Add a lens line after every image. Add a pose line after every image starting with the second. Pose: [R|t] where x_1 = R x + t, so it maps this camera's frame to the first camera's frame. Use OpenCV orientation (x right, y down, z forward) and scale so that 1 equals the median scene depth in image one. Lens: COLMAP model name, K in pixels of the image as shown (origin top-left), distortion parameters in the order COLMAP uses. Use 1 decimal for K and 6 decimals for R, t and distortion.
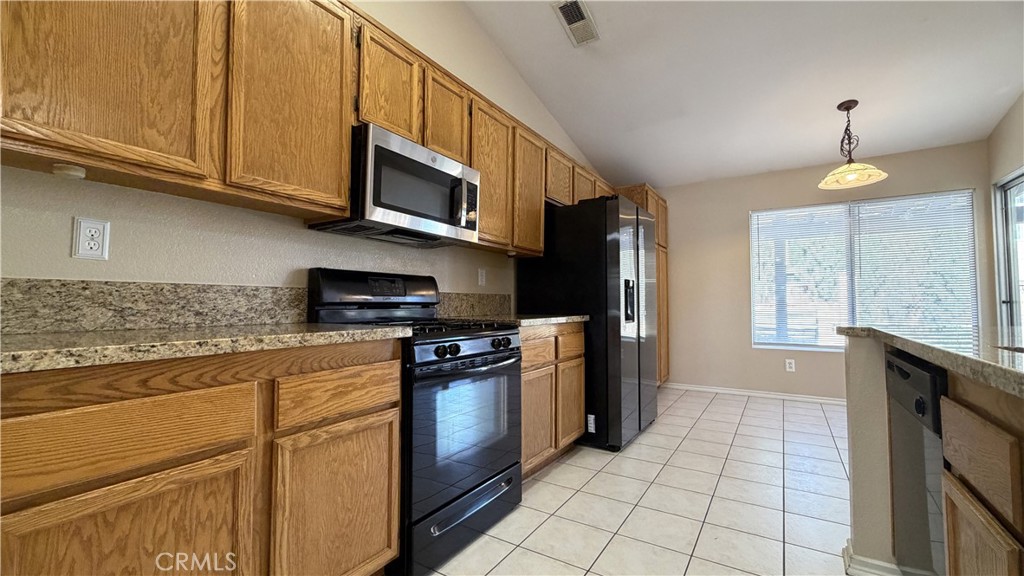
lens RADIAL K [[425.5, 0, 512.0], [0, 425.5, 288.0], [0, 0, 1]] dist [0.000233, -0.000325]
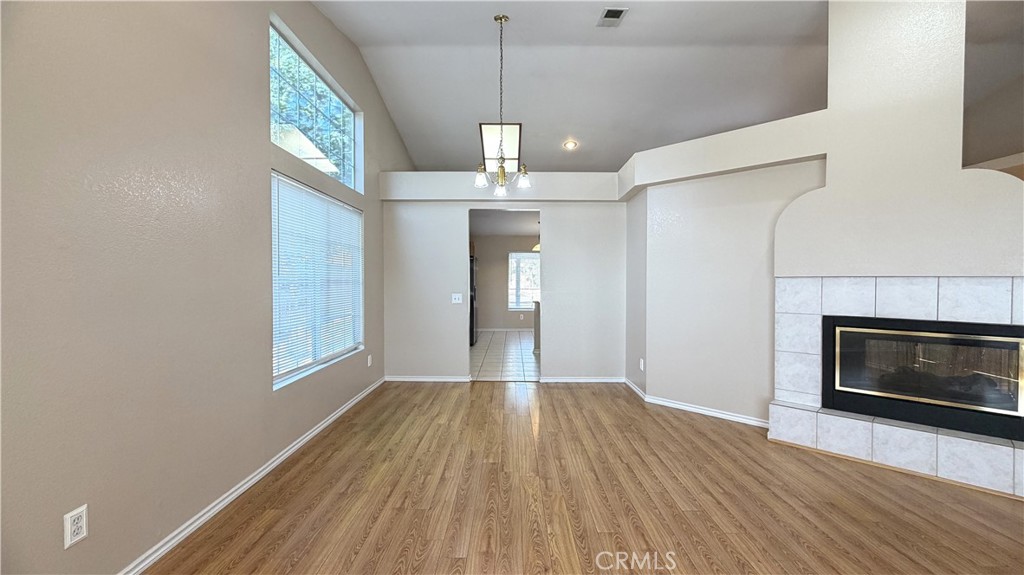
lens RADIAL K [[420.1, 0, 512.0], [0, 420.1, 287.5], [0, 0, 1]] dist [0.001558, 0.000162]
pose [[0.844415, -0.005721, 0.535659, -1.482617], [-0.021608, 0.998765, 0.044730, -0.202971], [-0.535254, -0.049345, 0.843249, -2.162162]]
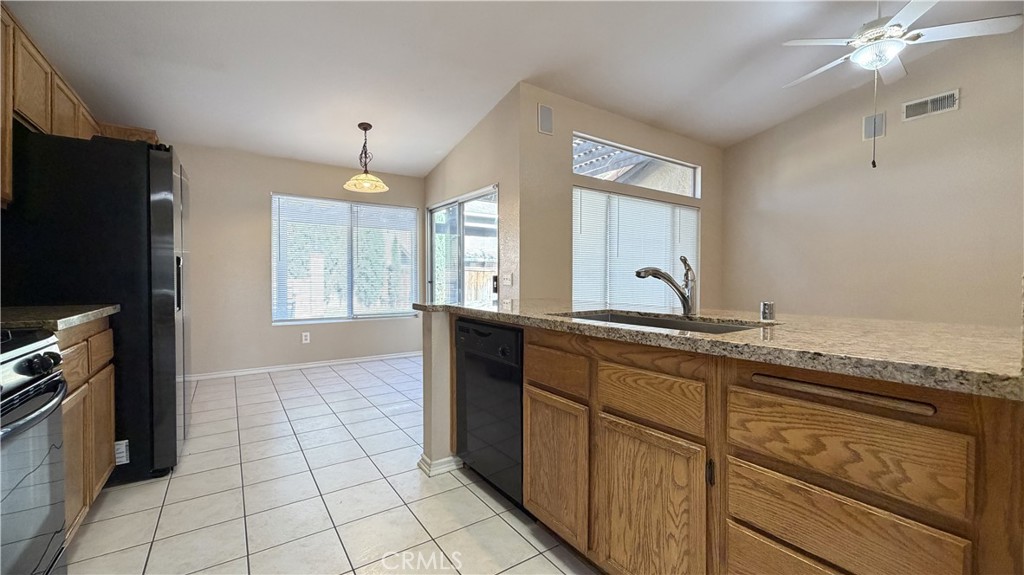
lens RADIAL K [[408.9, 0, 512.0], [0, 408.9, 287.5], [0, 0, 1]] dist [0.000079, 0.000024]
pose [[0.386155, -0.016190, 0.922292, -0.286544], [-0.038389, 0.998698, 0.033604, -0.018190], [-0.921635, -0.048382, 0.385031, 0.190069]]
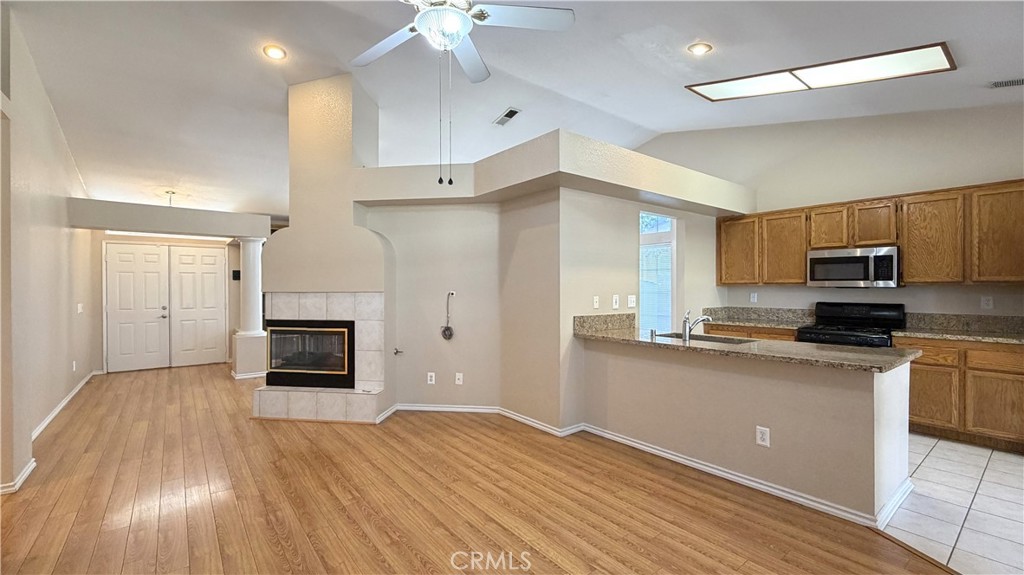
lens RADIAL K [[427.5, 0, 512.0], [0, 427.5, 287.5], [0, 0, 1]] dist [0.001645, -0.000091]
pose [[-0.330964, 0.002677, -0.943640, 2.448883], [0.037330, 0.999250, -0.010258, -0.166570], [0.942905, -0.038621, -0.330816, 0.093685]]
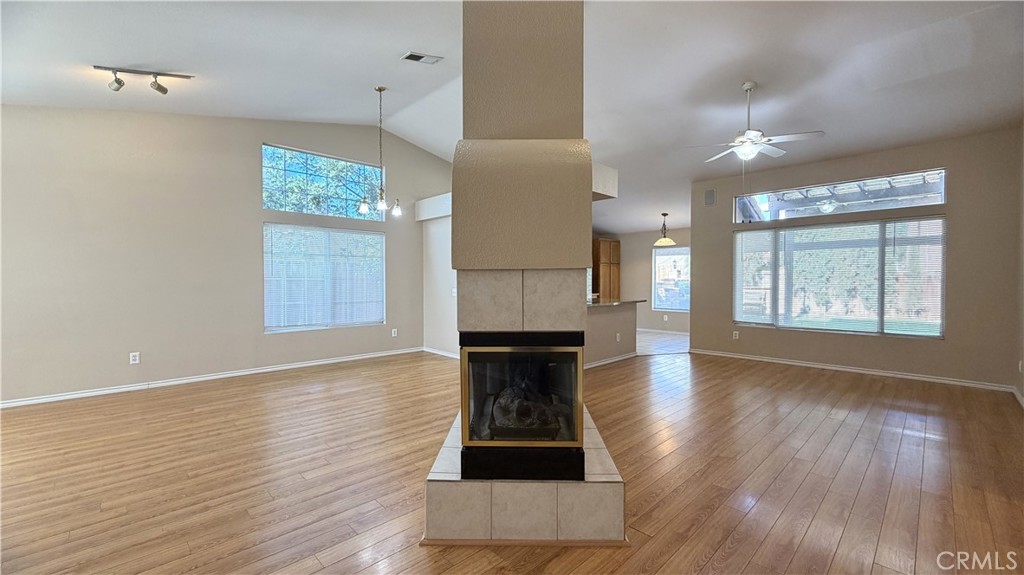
lens RADIAL K [[414.9, 0, 512.0], [0, 414.9, 287.5], [0, 0, 1]] dist [0.001080, -0.000029]
pose [[0.973090, 0.006491, -0.230335, 0.807155], [0.006240, 0.998494, 0.054496, -0.223759], [0.230342, -0.054467, 0.971584, -2.847013]]
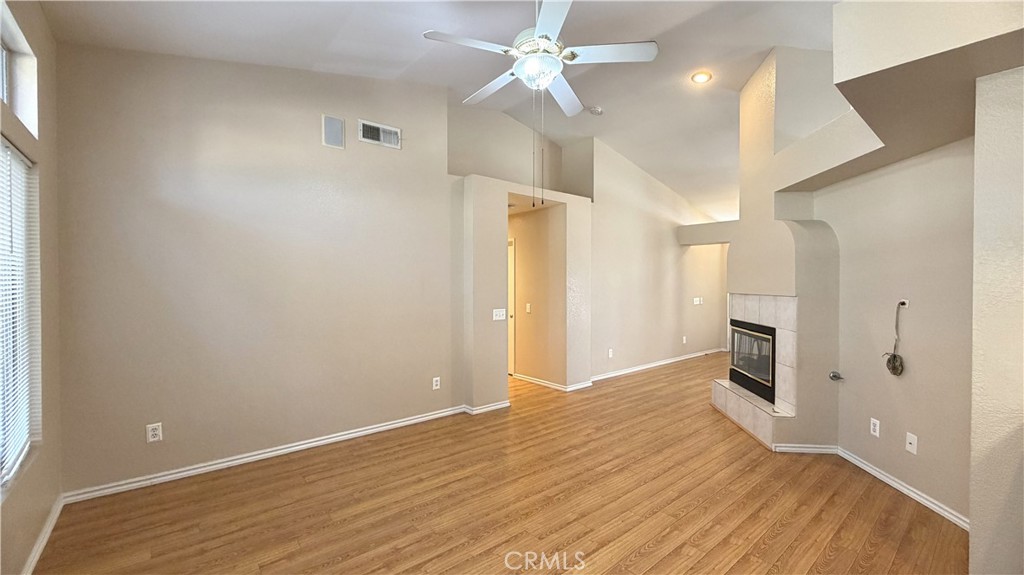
lens RADIAL K [[418.5, 0, 512.0], [0, 418.5, 287.5], [0, 0, 1]] dist [-0.000316, -0.000073]
pose [[-0.954095, -0.002134, 0.299497, 1.218738], [-0.010632, 0.999586, -0.026747, -0.169632], [-0.299315, -0.028704, -0.953722, 0.758499]]
